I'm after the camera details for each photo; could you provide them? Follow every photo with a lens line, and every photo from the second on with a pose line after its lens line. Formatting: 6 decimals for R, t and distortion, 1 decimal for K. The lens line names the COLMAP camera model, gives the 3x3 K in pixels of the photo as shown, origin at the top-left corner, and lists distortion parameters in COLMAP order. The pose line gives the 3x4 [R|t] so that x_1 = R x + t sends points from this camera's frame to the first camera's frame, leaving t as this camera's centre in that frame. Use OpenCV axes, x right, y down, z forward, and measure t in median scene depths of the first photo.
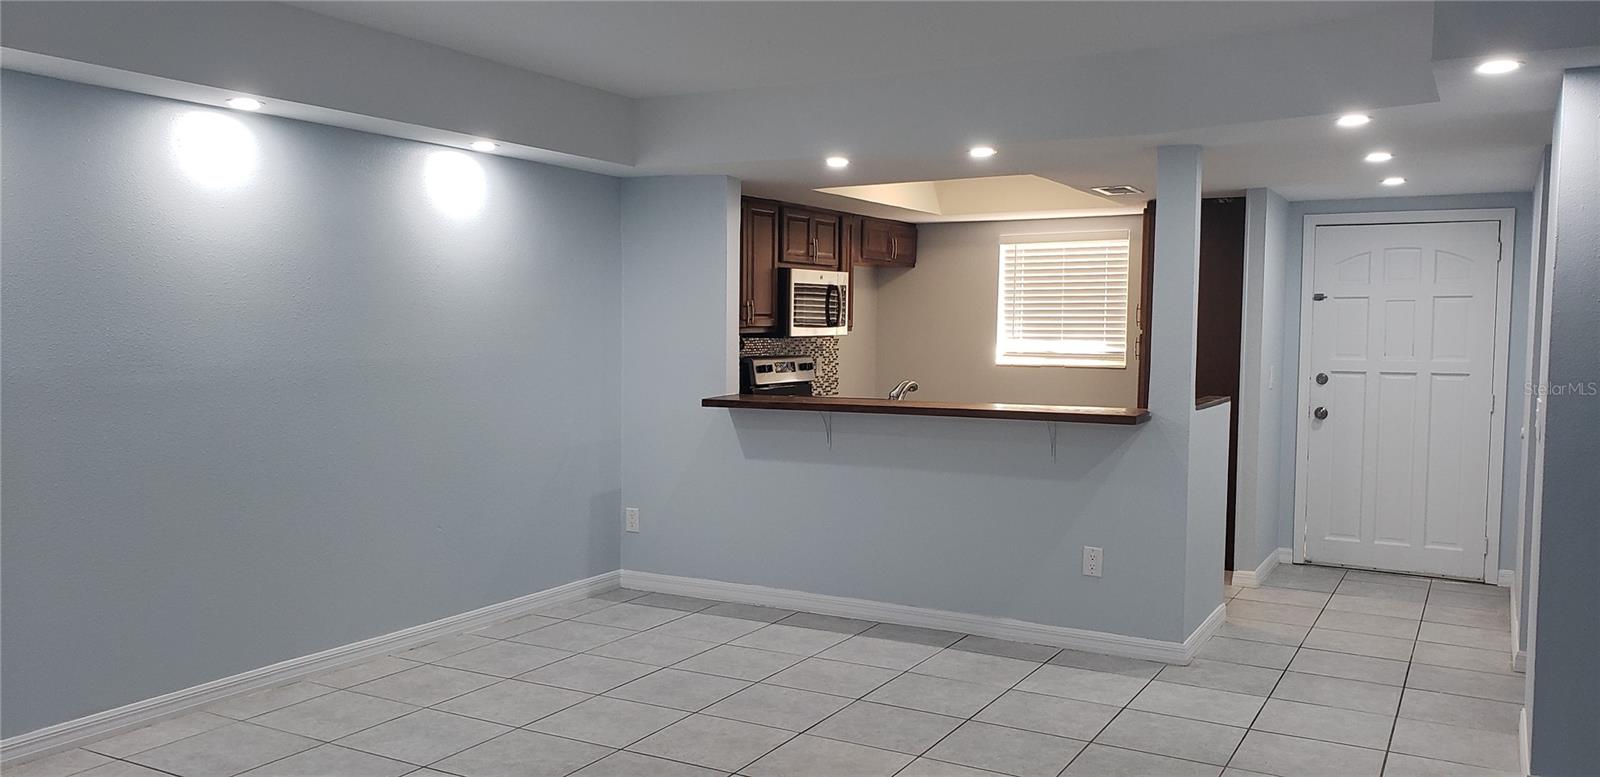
lens RADIAL K [[1306.8, 0, 800.0], [0, 1306.8, 388.5], [0, 0, 1]] dist [0.141577, -0.268946]
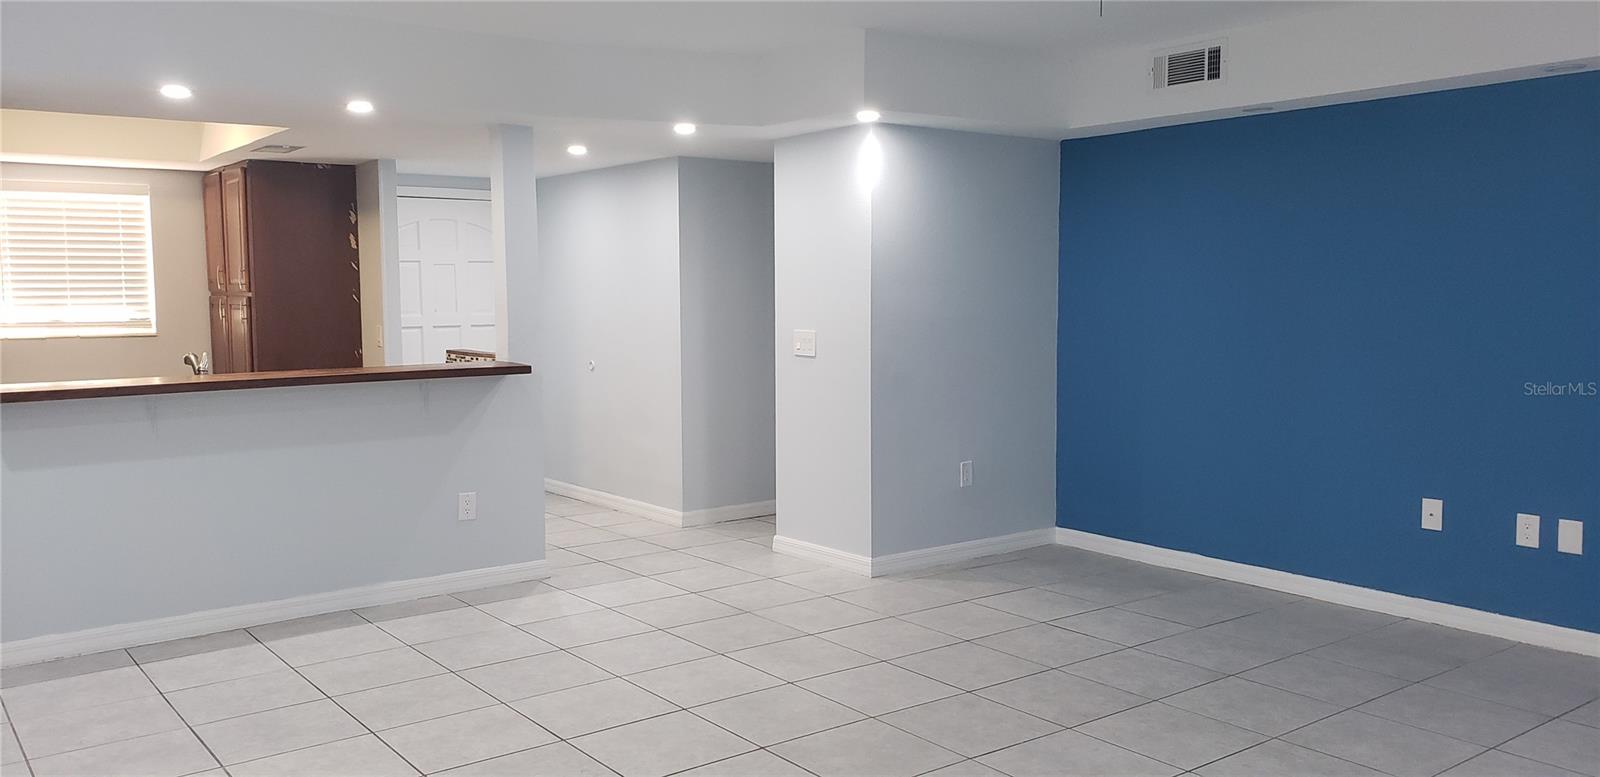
lens RADIAL K [[1262.5, 0, 808.7], [0, 1262.5, 392.7], [0, 0, 1]] dist [0.194159, -0.238352]
pose [[0.394306, -0.091041, 0.914458, -0.589077], [0.062183, 0.995443, 0.072291, -0.018613], [-0.916873, 0.028358, 0.398171, 0.310441]]
